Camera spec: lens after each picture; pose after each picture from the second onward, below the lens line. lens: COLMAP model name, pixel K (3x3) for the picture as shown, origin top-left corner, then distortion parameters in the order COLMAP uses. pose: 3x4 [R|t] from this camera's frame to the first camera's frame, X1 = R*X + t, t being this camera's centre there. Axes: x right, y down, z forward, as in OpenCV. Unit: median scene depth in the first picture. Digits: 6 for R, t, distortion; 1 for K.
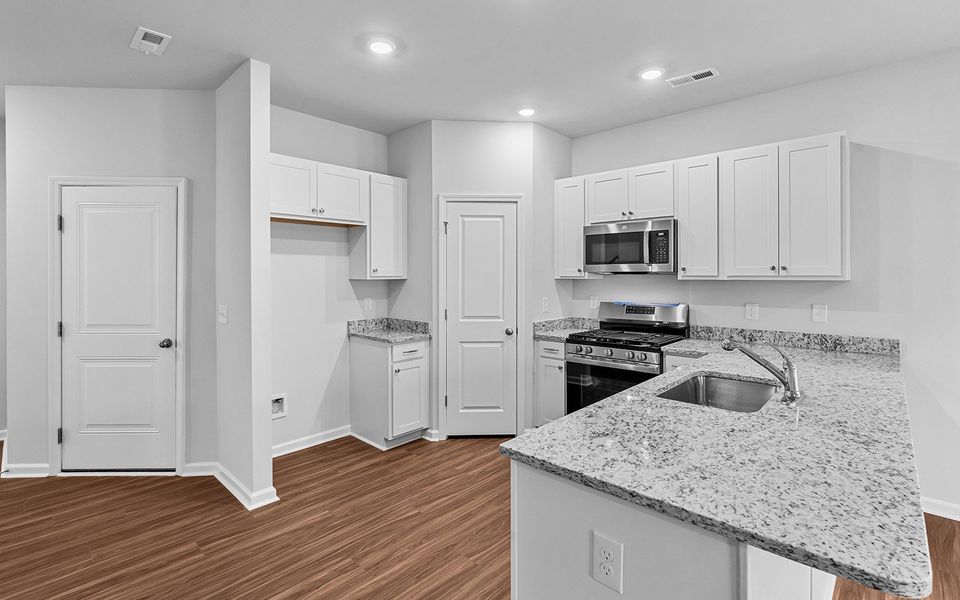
lens RADIAL K [[442.7, 0, 481.3], [0, 442.7, 276.9], [0, 0, 1]] dist [-0.000115, 0.000125]
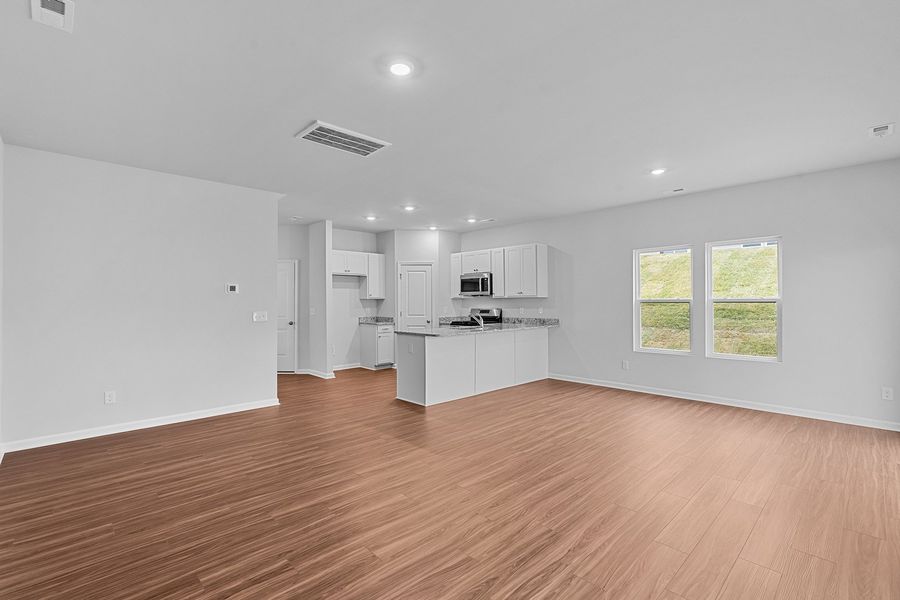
lens RADIAL K [[409.2, 0, 448.9], [0, 409.2, 300.5], [0, 0, 1]] dist [0.003178, 0.000215]
pose [[0.998283, -0.004623, -0.058386, 0.308218], [0.004235, 0.999968, -0.006768, 0.032167], [0.058416, 0.006509, 0.998271, -1.168243]]
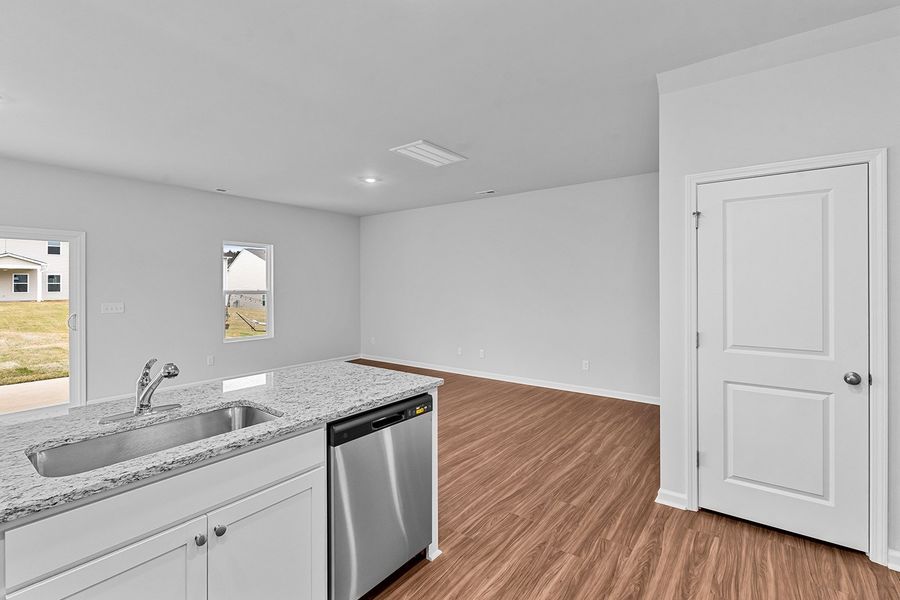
lens RADIAL K [[422.8, 0, 447.8], [0, 422.8, 284.0], [0, 0, 1]] dist [0.001688, 0.000134]
pose [[-0.994354, 0.002294, -0.106088, 0.073403], [0.001673, 0.999981, 0.005940, -0.006632], [0.106100, 0.005729, -0.994339, 0.974329]]
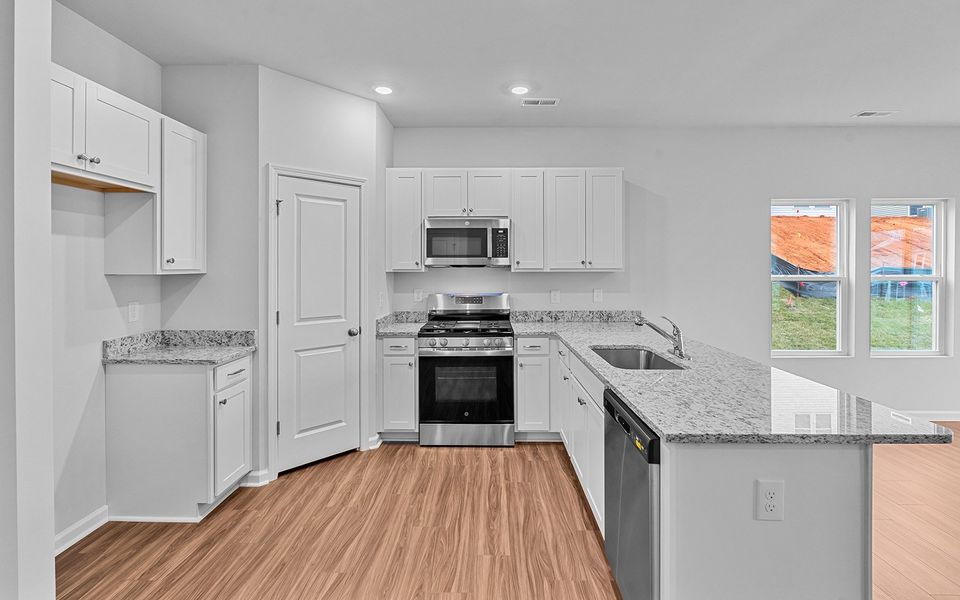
lens RADIAL K [[434.2, 0, 482.4], [0, 434.2, 267.4], [0, 0, 1]] dist [-0.000746, 0.000094]
pose [[0.742146, 0.001252, 0.670237, -0.339598], [0.003274, 0.999980, -0.005493, 0.000568], [-0.670230, 0.006271, 0.742127, 0.194495]]
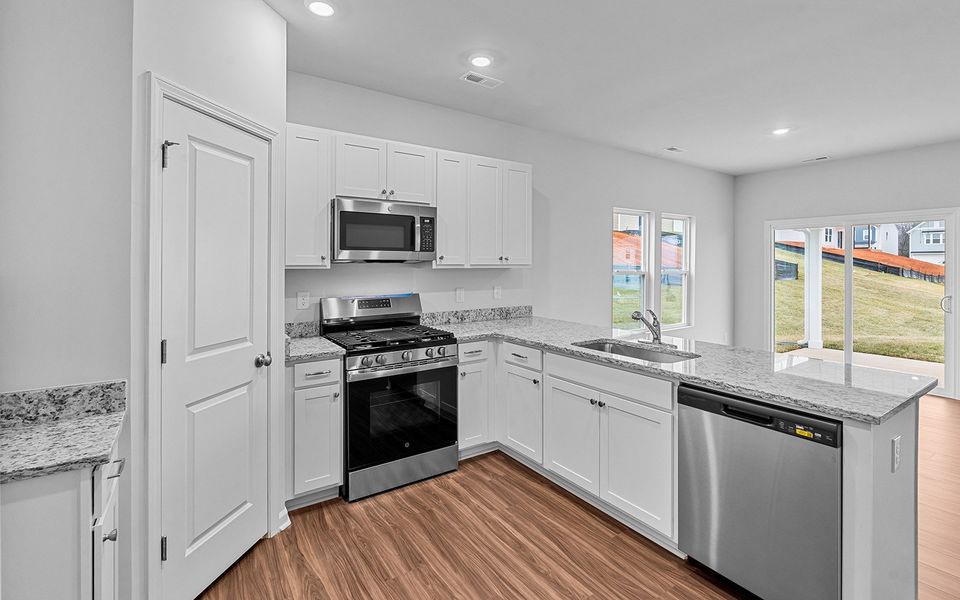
lens RADIAL K [[435.3, 0, 480.4], [0, 435.3, 264.5], [0, 0, 1]] dist [-0.000588, 0.000155]
pose [[0.222774, 0.000572, 0.974870, -0.447718], [0.001801, 0.999998, -0.000998, -0.001518], [-0.974869, 0.001978, 0.222772, 0.622657]]
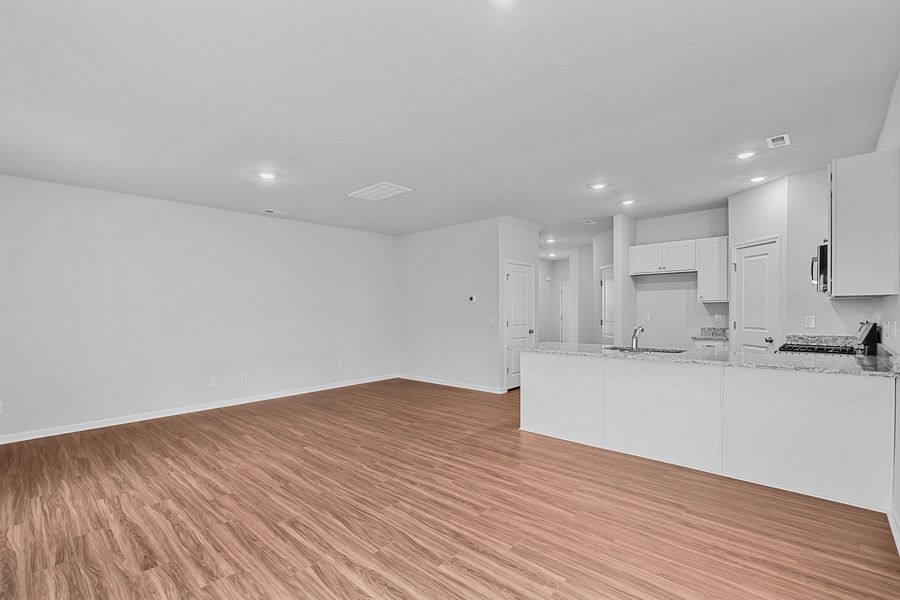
lens RADIAL K [[408.2, 0, 434.1], [0, 408.2, 316.6], [0, 0, 1]] dist [0.000699, 0.000043]
pose [[-0.012976, 0.019207, -0.999731, 1.365446], [0.007531, 0.999789, 0.019110, 0.023539], [0.999887, -0.007281, -0.013118, 0.001129]]
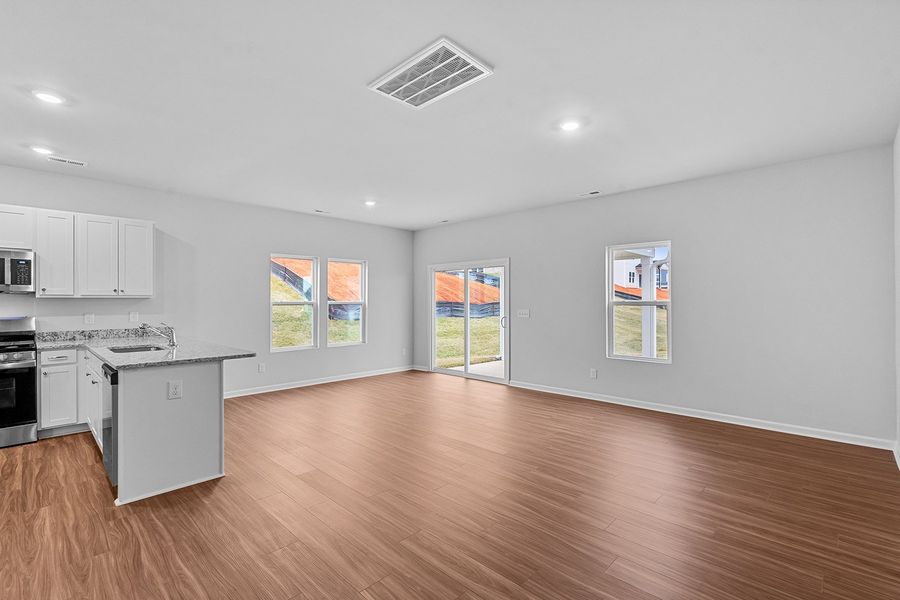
lens RADIAL K [[409.2, 0, 448.9], [0, 409.2, 300.5], [0, 0, 1]] dist [0.003178, 0.000215]
pose [[0.021813, 0.005569, 0.999747, -0.704294], [0.008466, 0.999948, -0.005754, 0.030365], [-0.999726, 0.008589, 0.021765, -0.248844]]
